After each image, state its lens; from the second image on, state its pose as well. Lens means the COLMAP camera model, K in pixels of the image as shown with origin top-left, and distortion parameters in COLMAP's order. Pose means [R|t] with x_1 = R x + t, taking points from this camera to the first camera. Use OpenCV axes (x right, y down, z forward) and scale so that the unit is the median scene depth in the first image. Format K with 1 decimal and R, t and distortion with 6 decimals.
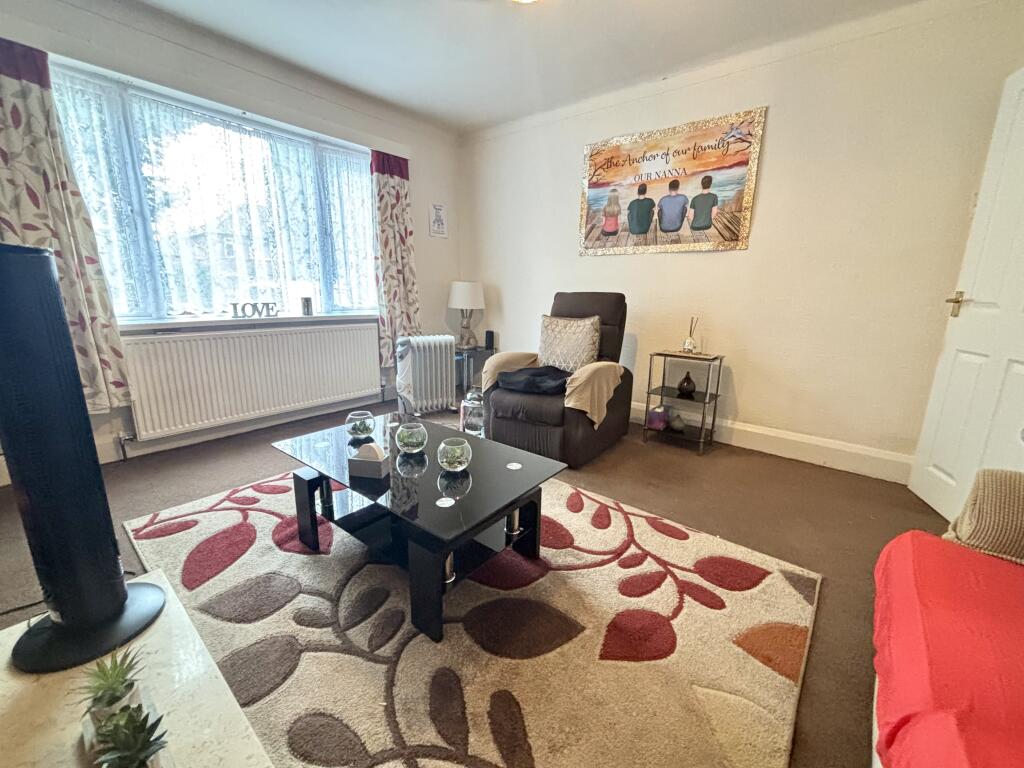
lens RADIAL K [[416.4, 0, 512.4], [0, 416.4, 381.8], [0, 0, 1]] dist [-0.000896, 0.000270]
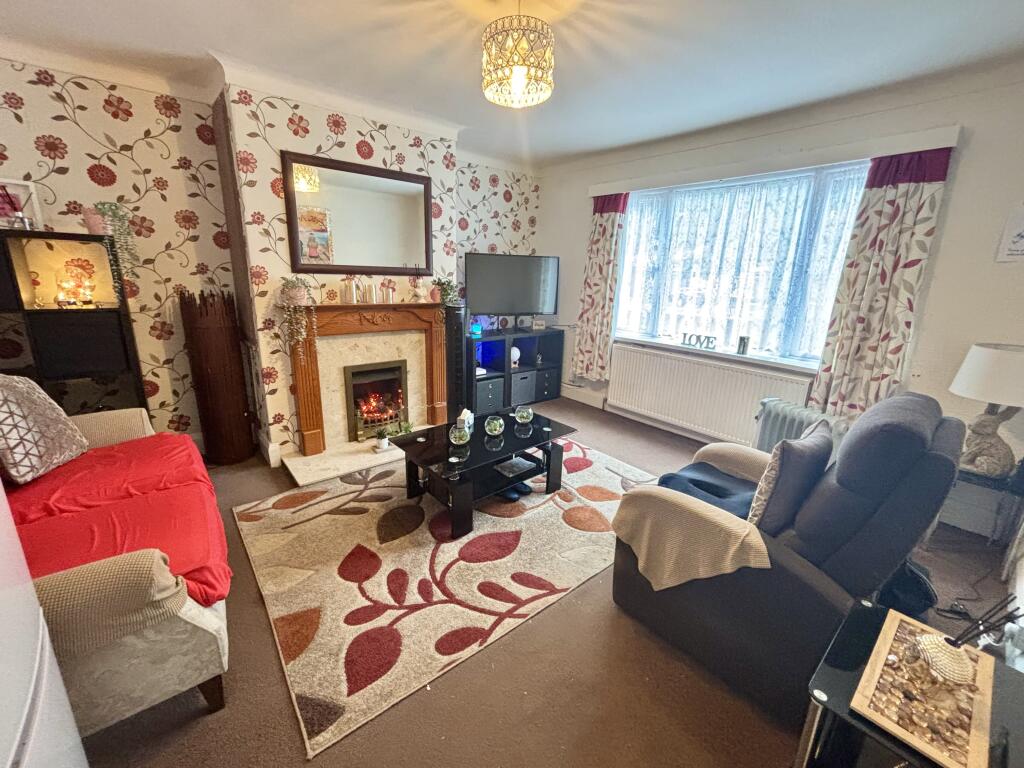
lens RADIAL K [[416.4, 0, 512.4], [0, 416.4, 381.8], [0, 0, 1]] dist [-0.000896, 0.000270]
pose [[-0.187886, 0.227389, -0.955507, 1.103562], [-0.250787, 0.929479, 0.270508, -0.421084], [0.949634, 0.290453, -0.117610, 1.103078]]
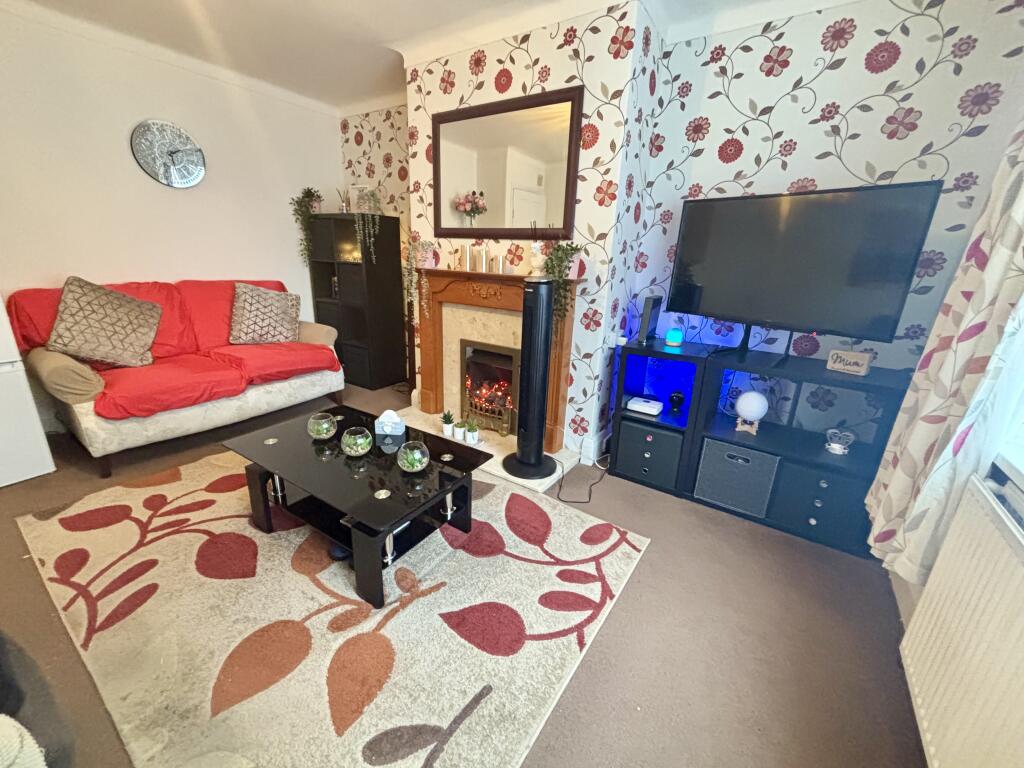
lens RADIAL K [[416.4, 0, 512.4], [0, 416.4, 381.8], [0, 0, 1]] dist [-0.000896, 0.000270]
pose [[-0.994492, -0.026831, -0.101323, -0.485443], [-0.073988, 0.864426, 0.497286, -0.513796], [0.074244, 0.502043, -0.861650, 1.722943]]
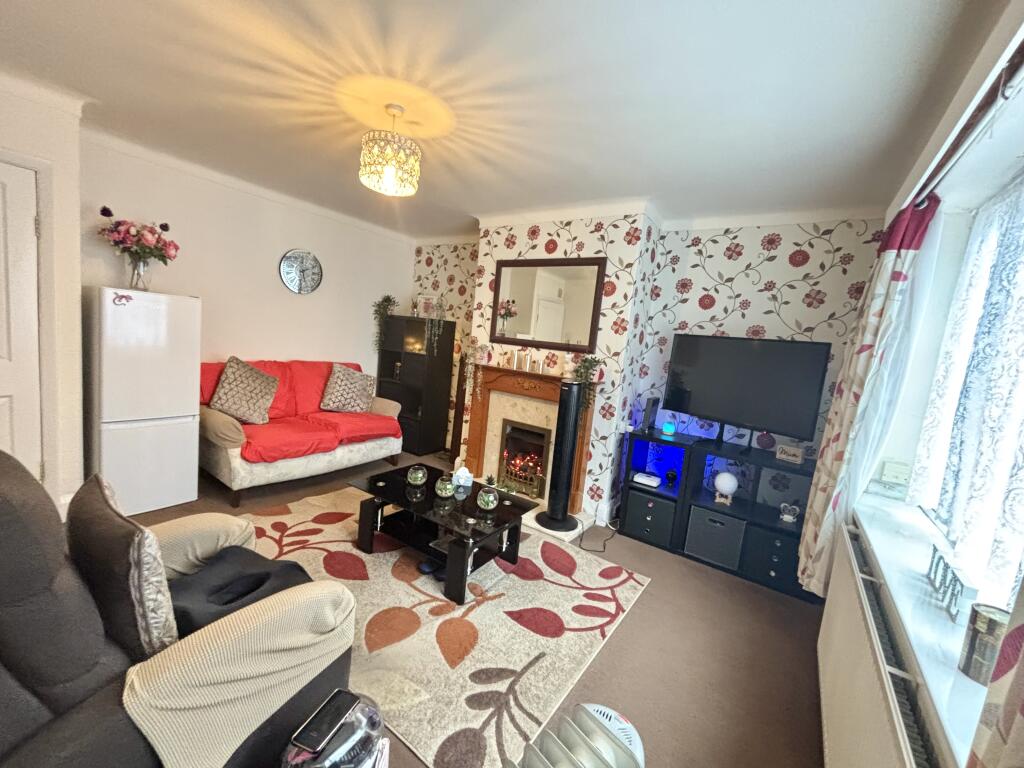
lens RADIAL K [[414.6, 0, 512.7], [0, 414.6, 381.6], [0, 0, 1]] dist [-0.000799, -0.000310]
pose [[-0.990206, -0.109814, -0.086218, -0.288575], [-0.132009, 0.937461, 0.322087, -0.690203], [0.045456, 0.330314, -0.942776, 2.130080]]
